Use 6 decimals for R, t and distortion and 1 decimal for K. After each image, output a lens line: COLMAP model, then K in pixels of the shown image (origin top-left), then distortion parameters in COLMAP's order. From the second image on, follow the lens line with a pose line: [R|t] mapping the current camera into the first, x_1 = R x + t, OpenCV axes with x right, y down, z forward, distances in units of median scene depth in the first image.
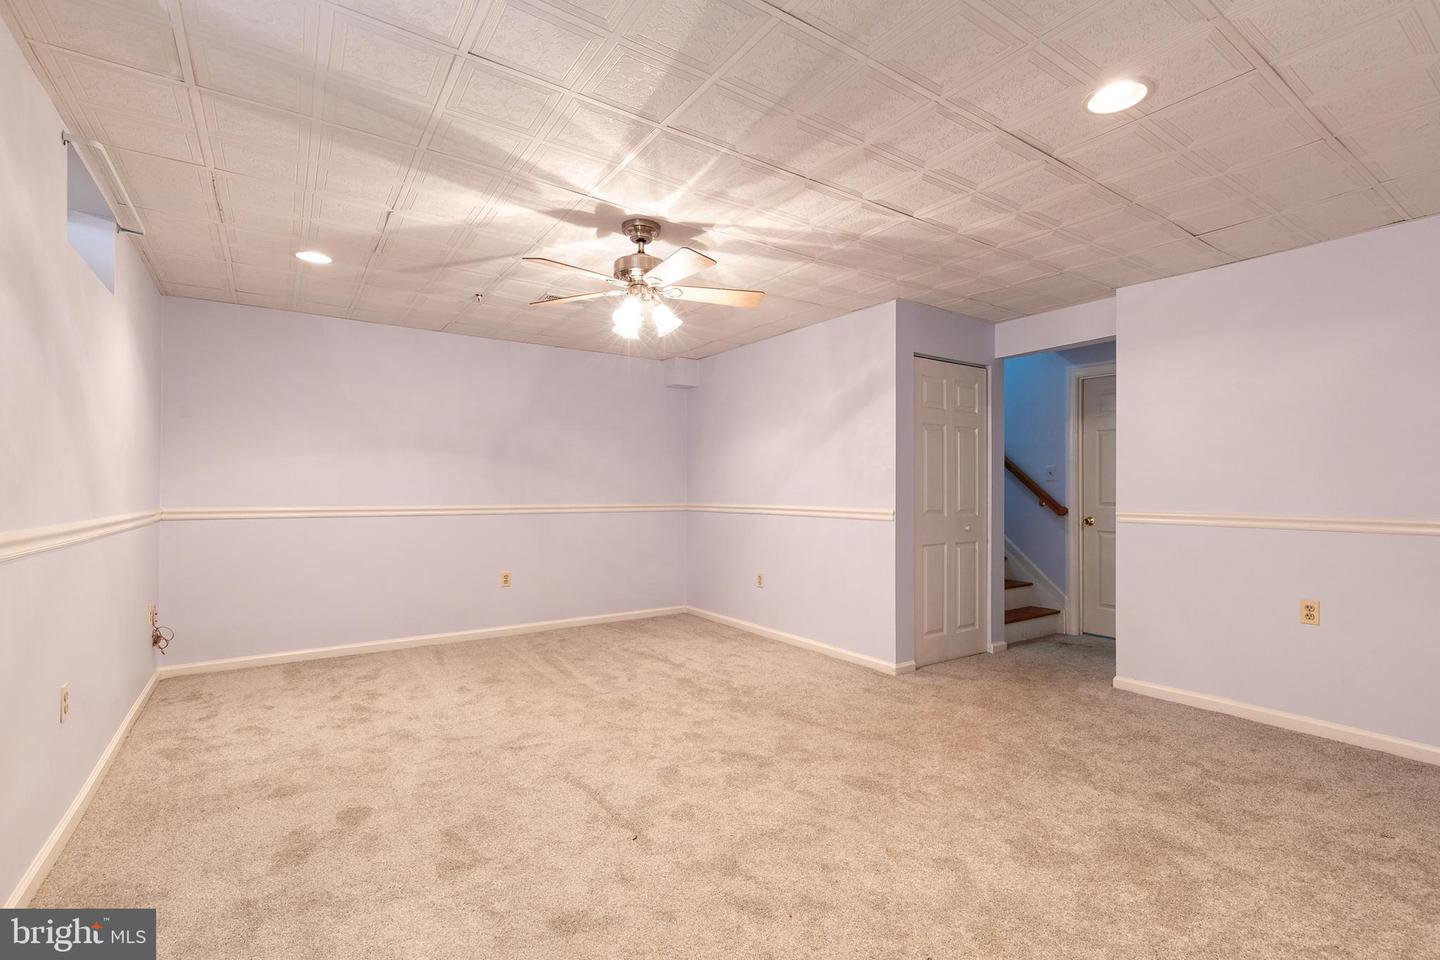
lens RADIAL K [[651.8, 0, 739.0], [0, 651.8, 490.2], [0, 0, 1]] dist [0.009740, -0.000758]
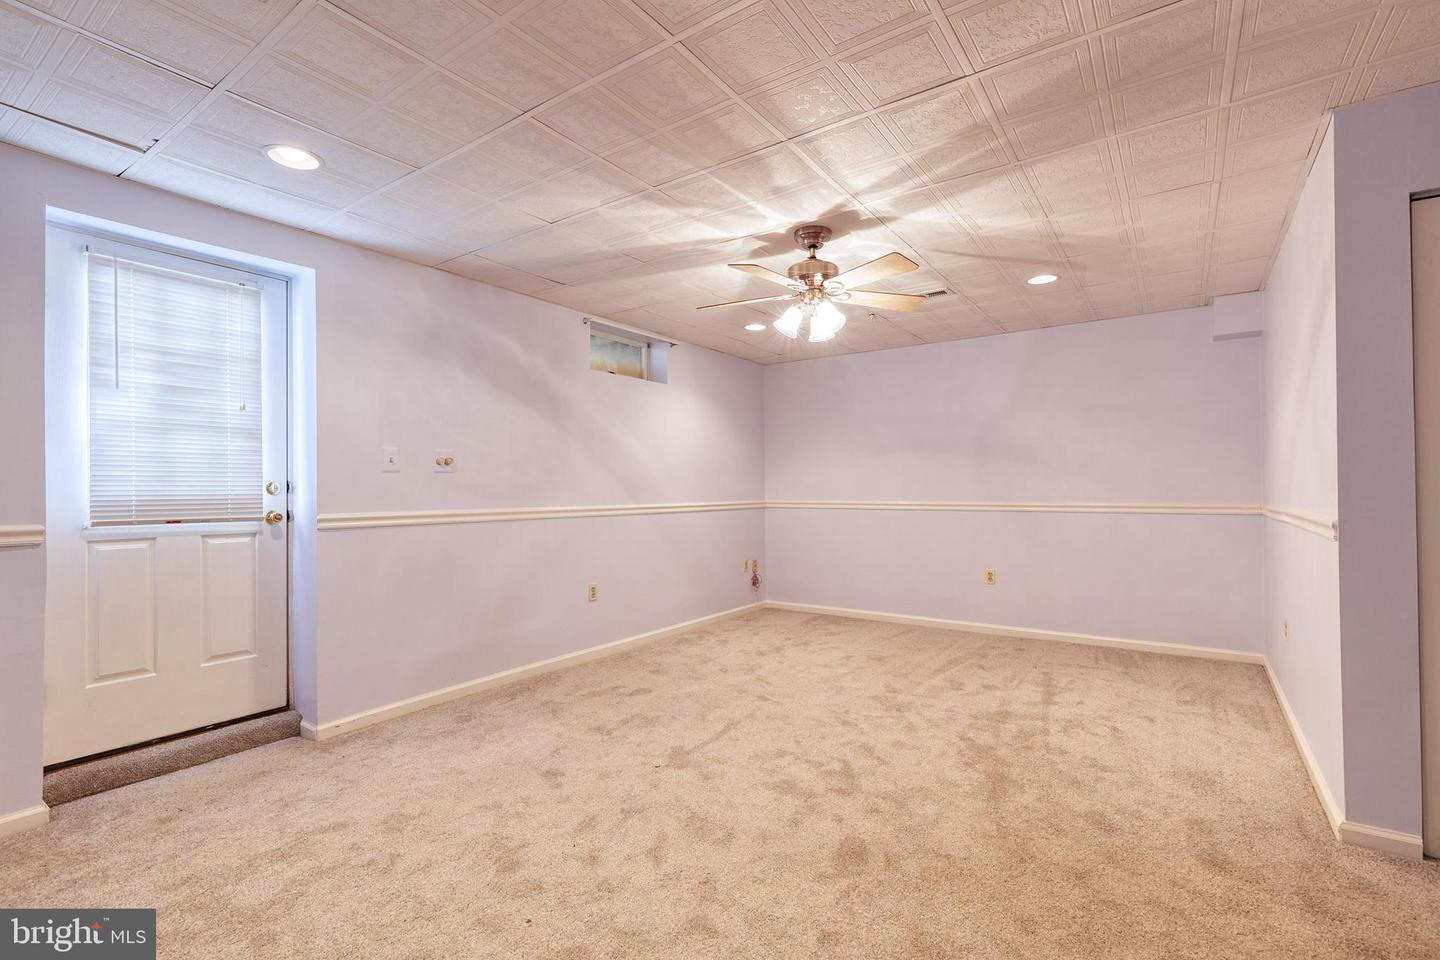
lens RADIAL K [[651.8, 0, 730.3], [0, 651.8, 483.2], [0, 0, 1]] dist [0.009740, -0.000758]
pose [[0.342828, -0.014775, -0.939282, 0.705759], [0.007932, 0.999886, -0.012833, 0.007189], [0.939365, -0.003051, 0.342906, 0.469504]]
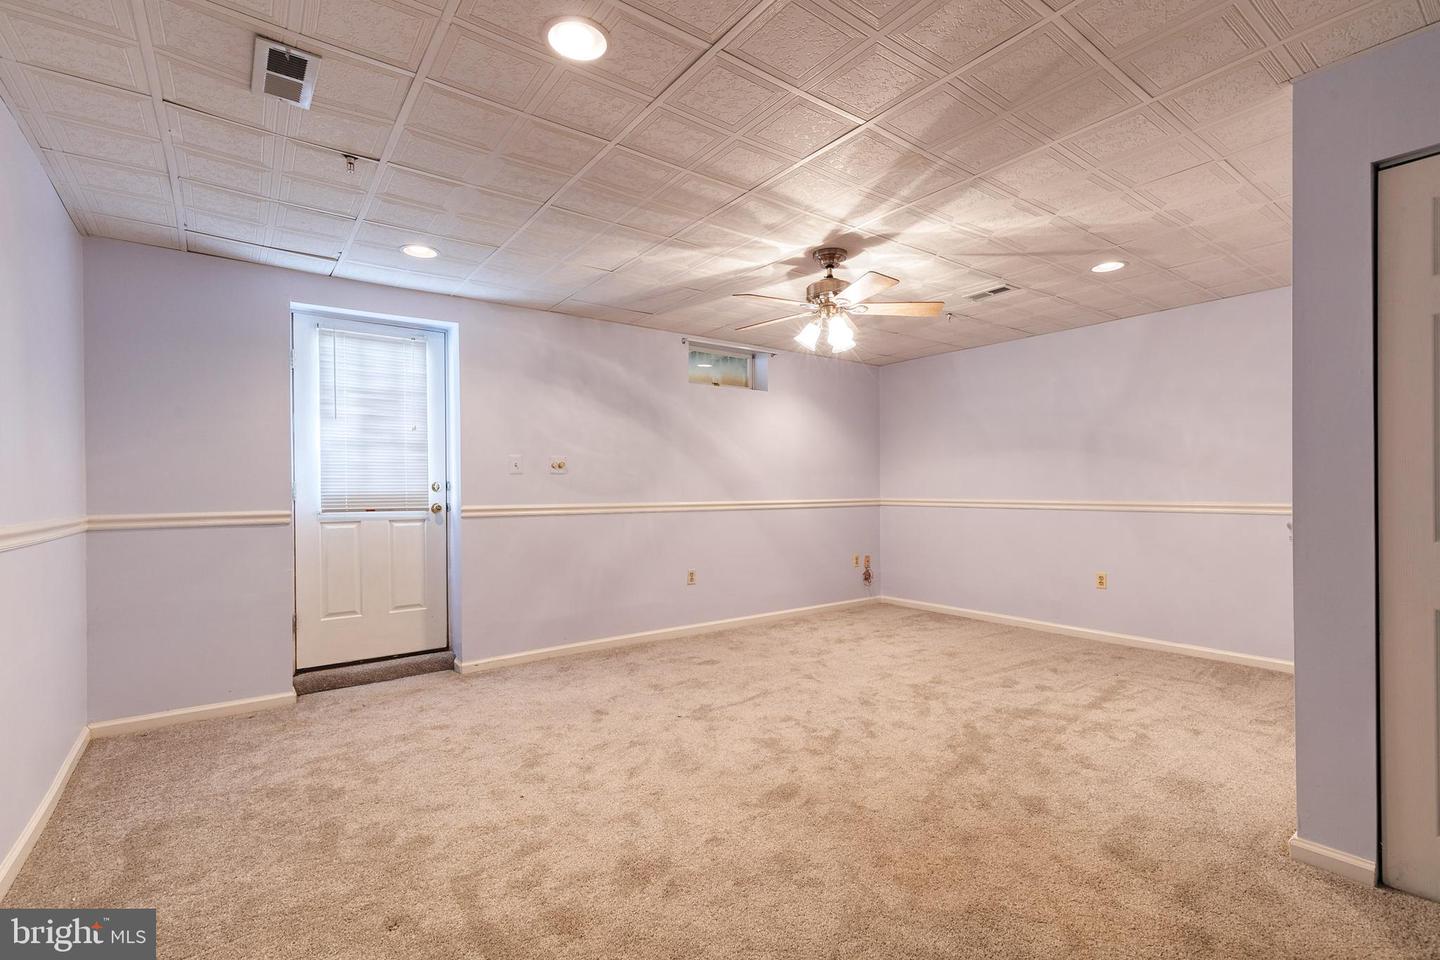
lens RADIAL K [[651.8, 0, 730.4], [0, 651.8, 490.6], [0, 0, 1]] dist [0.009740, -0.000758]
pose [[0.033024, -0.001505, -0.999453, 0.895243], [0.006680, 0.999977, -0.001285, 0.010005], [0.999432, -0.006634, 0.033033, 0.712321]]
